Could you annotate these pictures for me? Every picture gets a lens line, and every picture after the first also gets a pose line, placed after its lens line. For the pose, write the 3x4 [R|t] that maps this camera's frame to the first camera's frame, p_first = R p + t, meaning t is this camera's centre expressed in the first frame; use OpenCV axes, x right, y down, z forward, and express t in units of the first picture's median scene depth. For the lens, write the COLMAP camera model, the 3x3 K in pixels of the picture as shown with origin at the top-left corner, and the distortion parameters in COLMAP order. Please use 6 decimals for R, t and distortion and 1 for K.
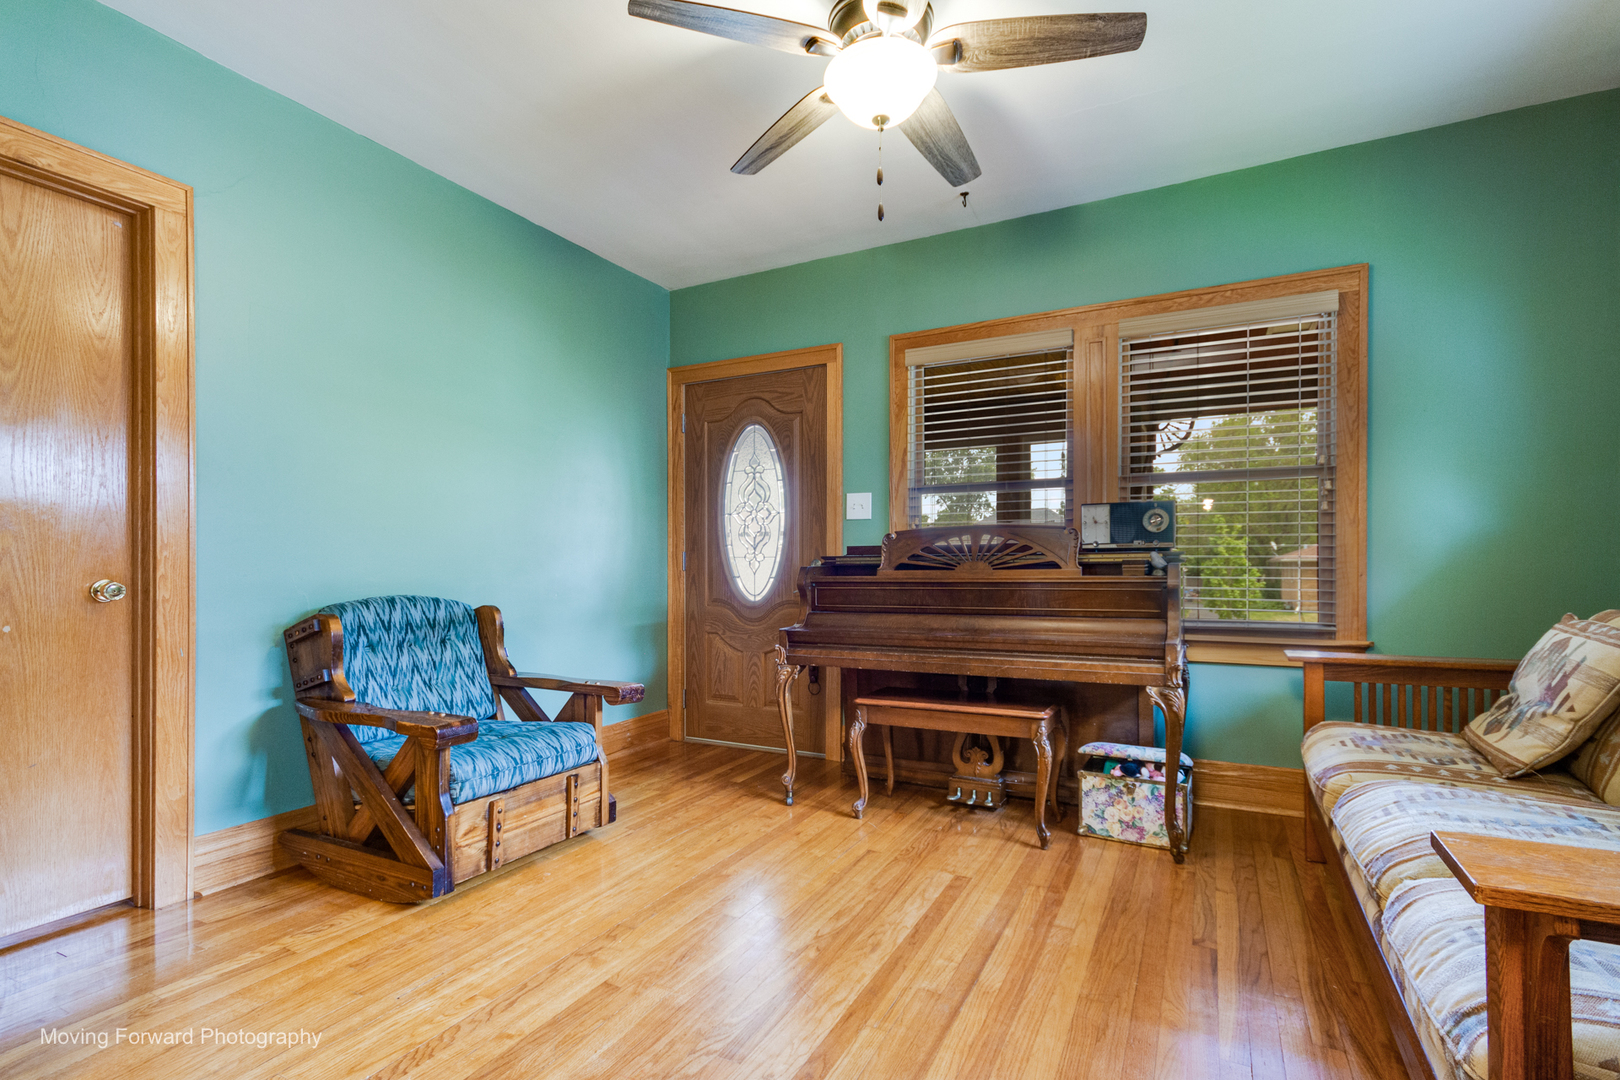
lens RADIAL K [[766.7, 0, 808.8], [0, 766.7, 569.8], [0, 0, 1]] dist [0.004831, 0.001076]
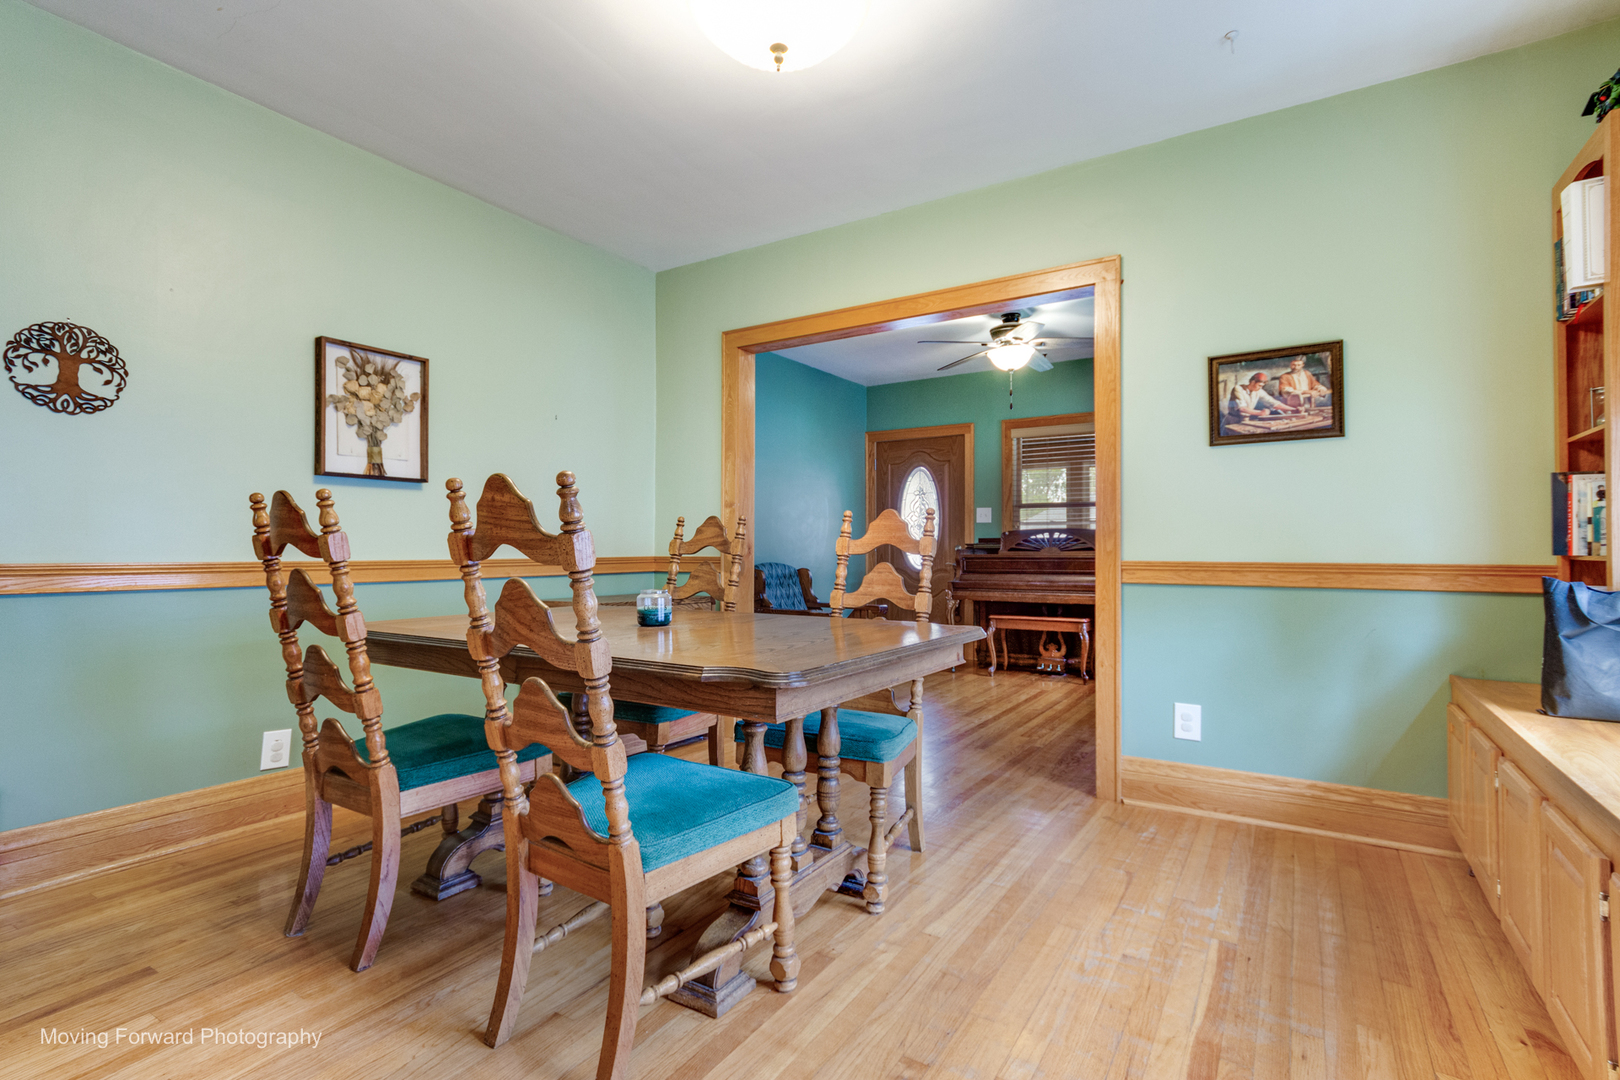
lens RADIAL K [[759.0, 0, 814.4], [0, 759.0, 529.5], [0, 0, 1]] dist [-0.000247, 0.000679]
pose [[0.995920, 0.001322, -0.090230, -0.223032], [-0.003887, 0.999593, -0.028253, 0.001797], [0.090156, 0.028488, 0.995520, -1.047567]]
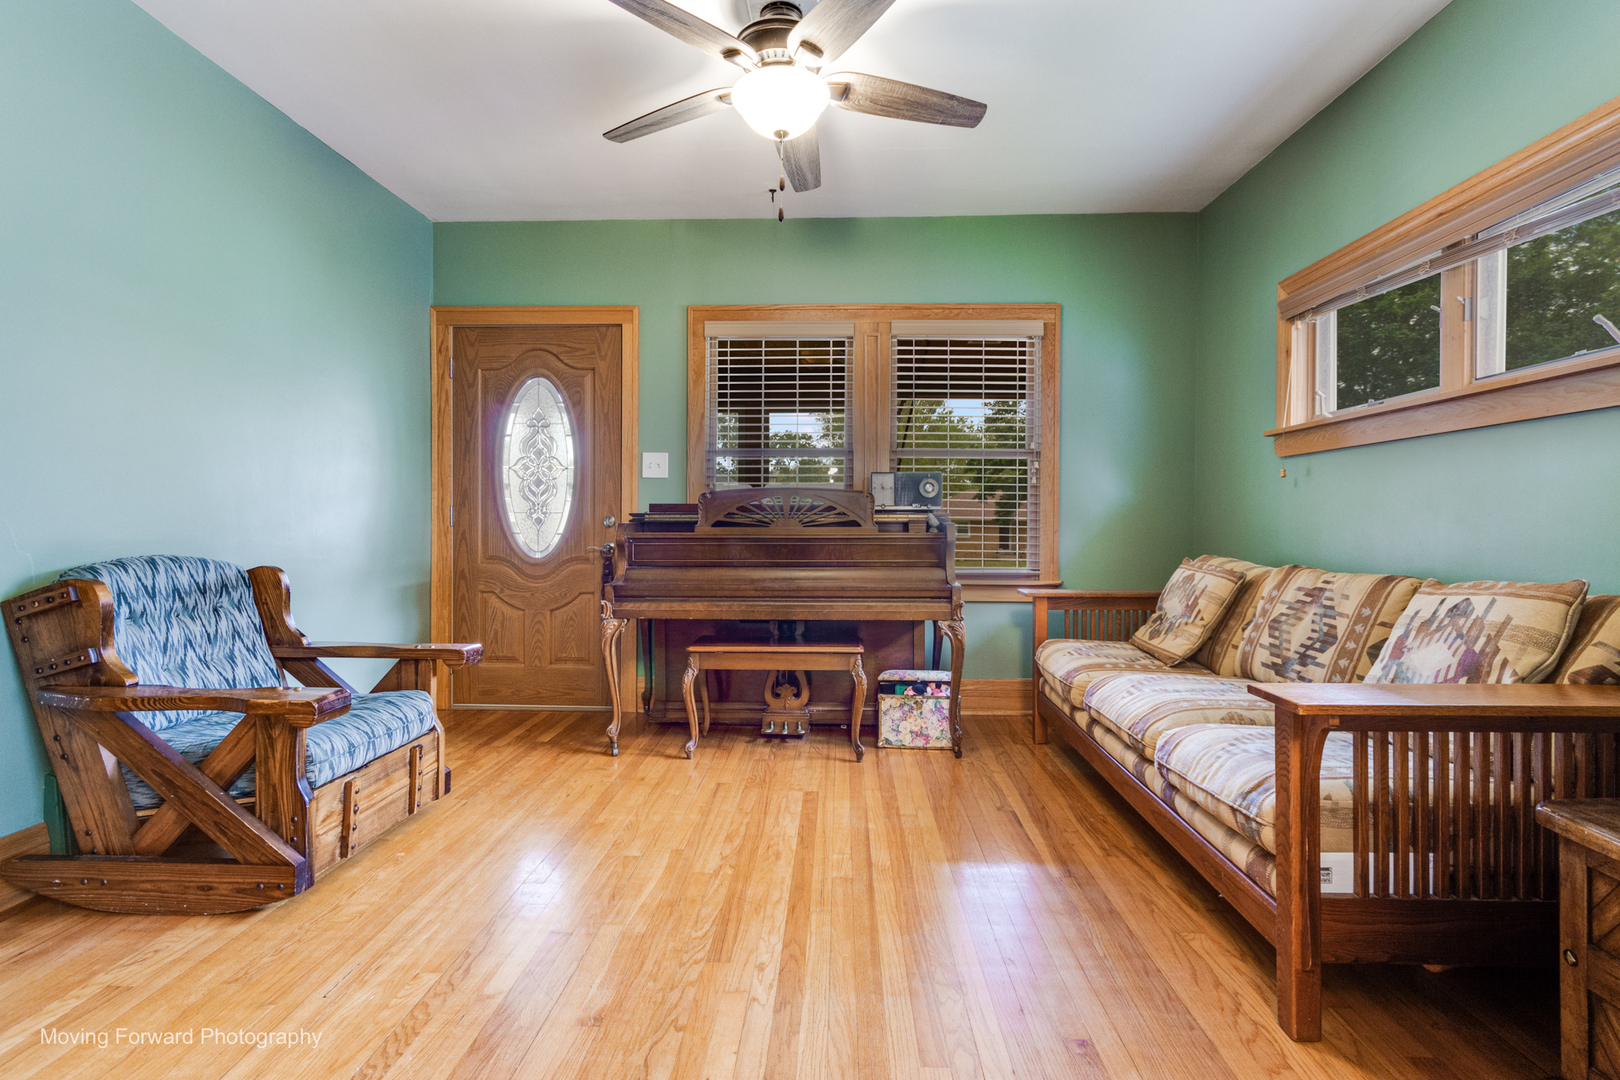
lens RADIAL K [[759.0, 0, 814.4], [0, 759.0, 529.5], [0, 0, 1]] dist [-0.000247, 0.000679]
pose [[0.904676, 0.003109, 0.426088, -0.239028], [-0.004953, 0.999983, 0.003220, -0.000245], [-0.426071, -0.005024, 0.904676, -0.032279]]
